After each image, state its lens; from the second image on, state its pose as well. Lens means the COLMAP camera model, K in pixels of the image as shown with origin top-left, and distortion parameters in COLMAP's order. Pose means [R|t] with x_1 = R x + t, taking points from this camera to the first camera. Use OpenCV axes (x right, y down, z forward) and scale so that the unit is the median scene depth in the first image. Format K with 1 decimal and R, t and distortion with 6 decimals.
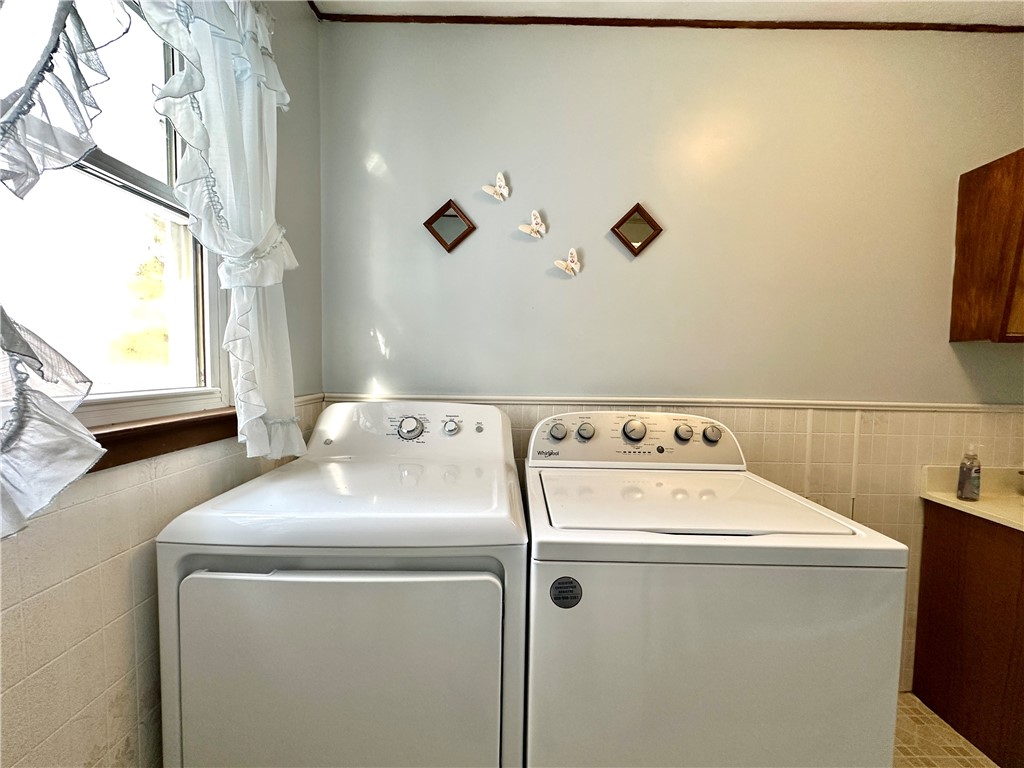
lens RADIAL K [[406.7, 0, 512.0], [0, 406.7, 384.0], [0, 0, 1]] dist [0.000277, 0.000525]
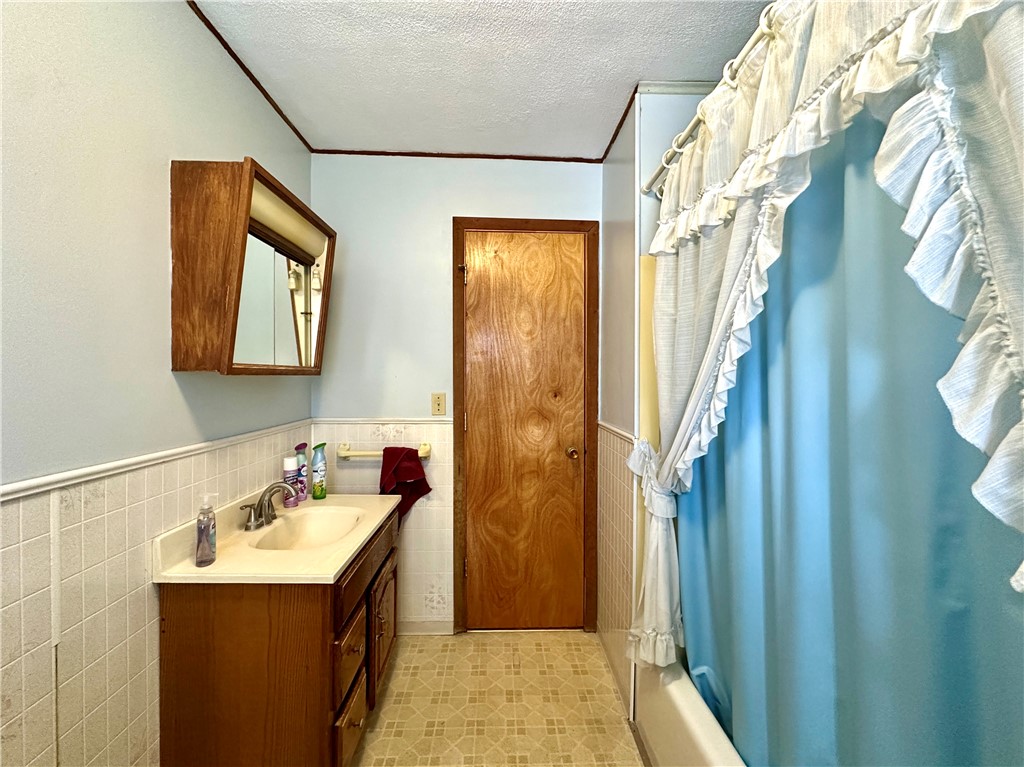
lens RADIAL K [[408.9, 0, 512.0], [0, 408.9, 383.5], [0, 0, 1]] dist [-0.002710, -0.000019]
pose [[-0.047899, -0.033422, 0.998293, 0.265003], [0.035673, 0.998745, 0.035149, -0.085062], [-0.998215, 0.037296, -0.046647, 0.393719]]
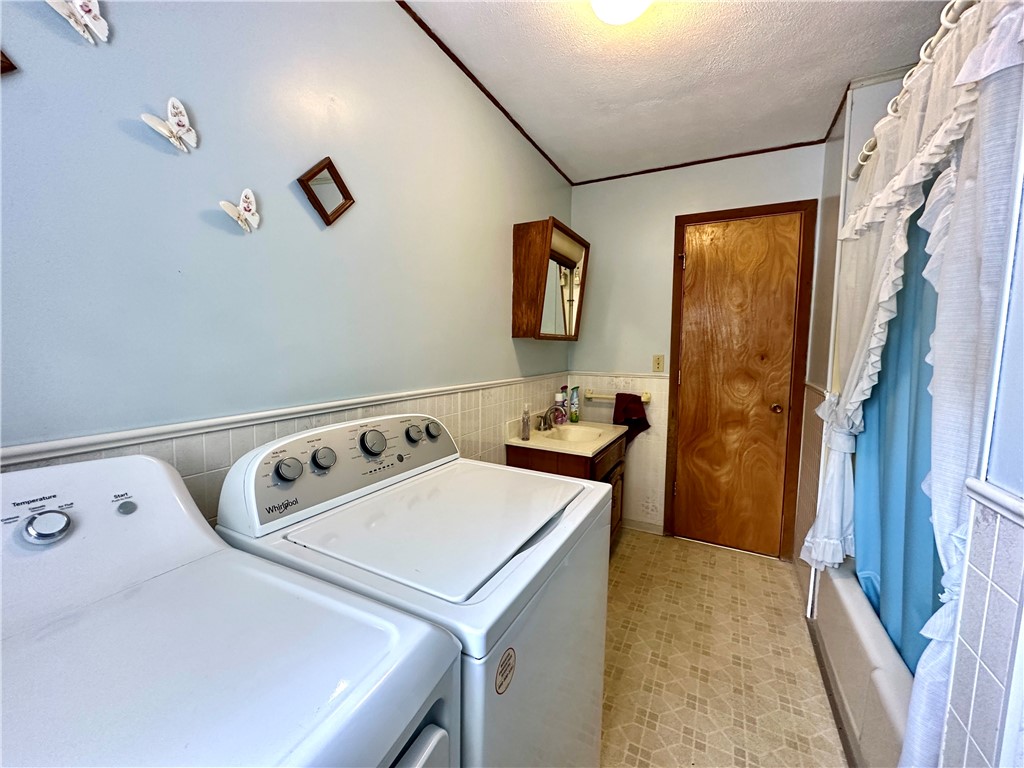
lens RADIAL K [[408.9, 0, 512.0], [0, 408.9, 384.0], [0, 0, 1]] dist [-0.002710, -0.000019]
pose [[0.459757, -0.090905, 0.883379, -0.266918], [0.035529, 0.995833, 0.083986, -0.060590], [-0.887334, -0.007228, 0.461072, 0.316404]]
